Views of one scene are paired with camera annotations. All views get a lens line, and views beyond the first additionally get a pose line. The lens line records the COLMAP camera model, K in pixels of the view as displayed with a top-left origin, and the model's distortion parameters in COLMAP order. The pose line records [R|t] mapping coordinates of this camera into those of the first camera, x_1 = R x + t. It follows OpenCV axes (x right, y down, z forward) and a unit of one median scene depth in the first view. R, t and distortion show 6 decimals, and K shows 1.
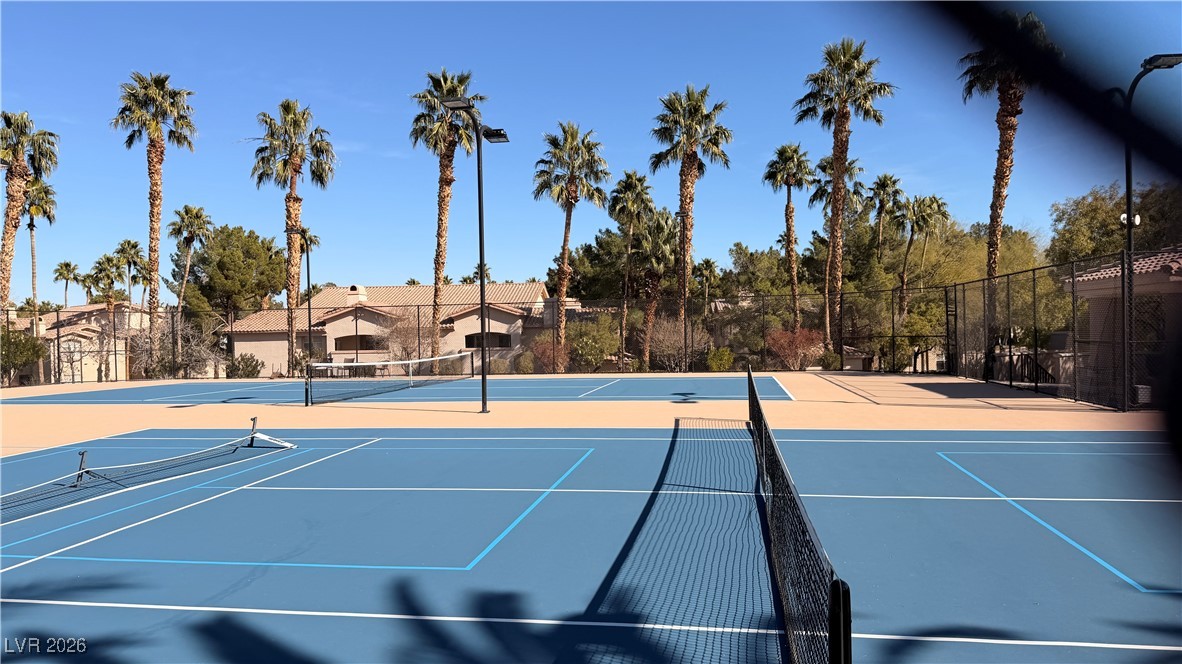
lens RADIAL K [[818.3, 0, 589.9], [0, 818.3, 336.5], [0, 0, 1]] dist [0.020726, -0.016885]
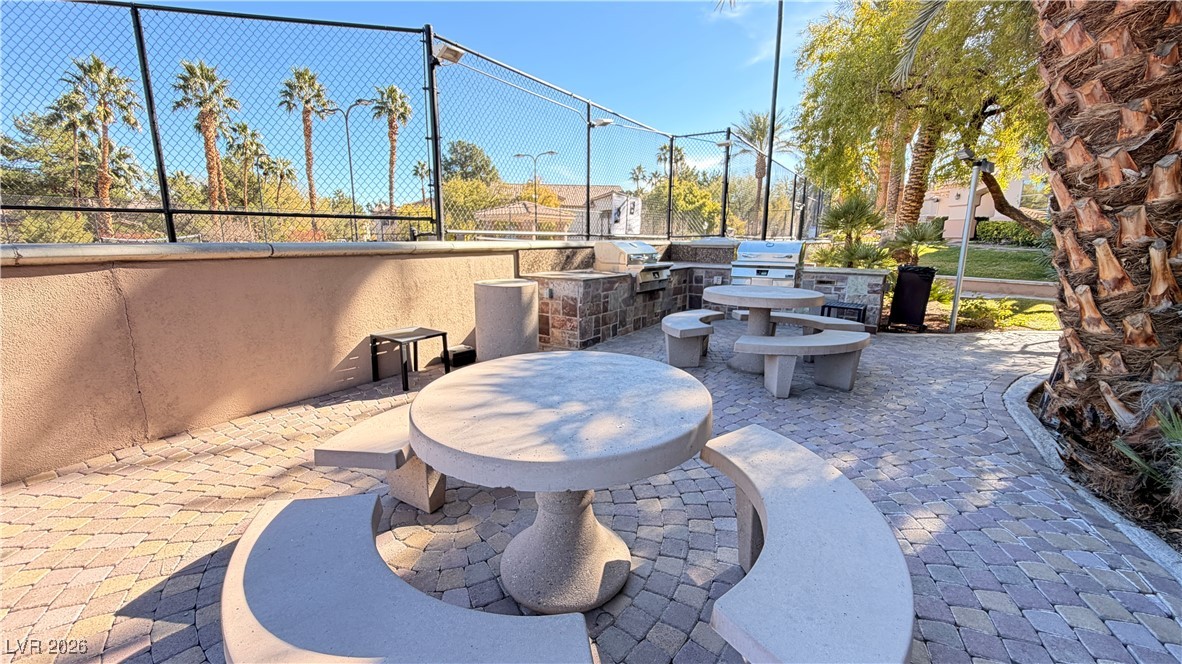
lens RADIAL K [[469.3, 0, 587.2], [0, 469.3, 334.2], [0, 0, 1]] dist [-0.002436, 0.000888]
pose [[0.400719, -0.159982, 0.902125, -0.421498], [-0.004464, 0.984284, 0.176535, 0.027688], [-0.916190, -0.074768, 0.393707, -0.005553]]
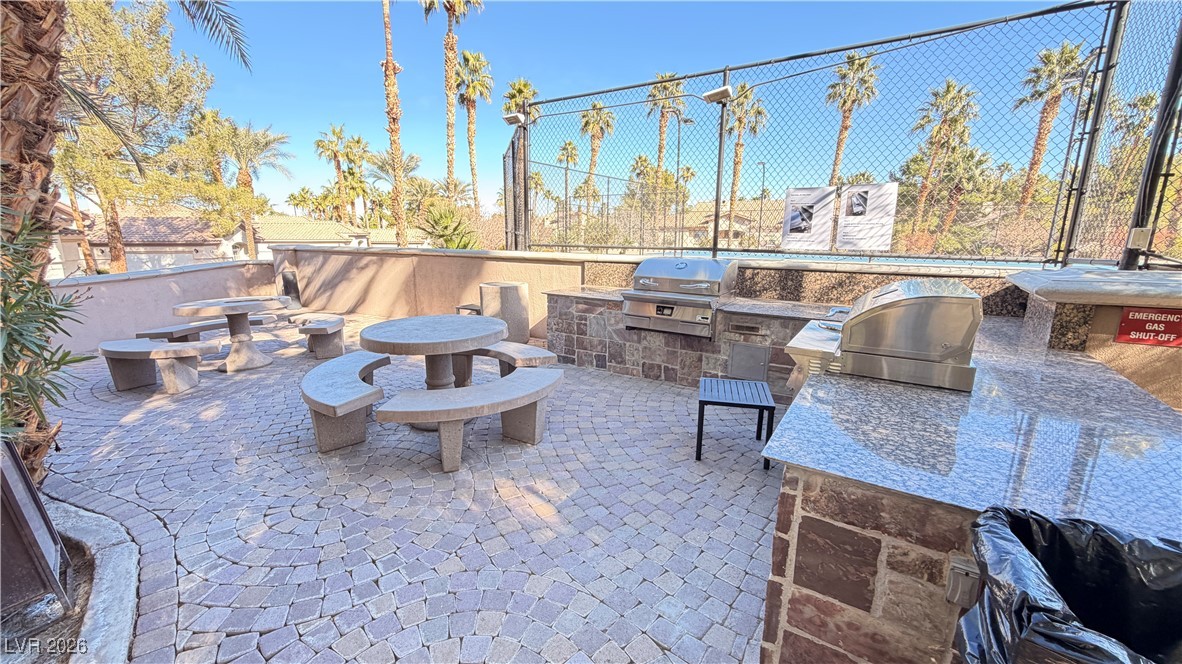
lens RADIAL K [[469.3, 0, 591.4], [0, 469.3, 335.0], [0, 0, 1]] dist [-0.002436, 0.000888]
pose [[0.922756, 0.108337, -0.369843, -0.244907], [-0.029202, 0.976571, 0.213205, 0.018829], [0.384276, -0.185936, 0.904301, -0.068247]]
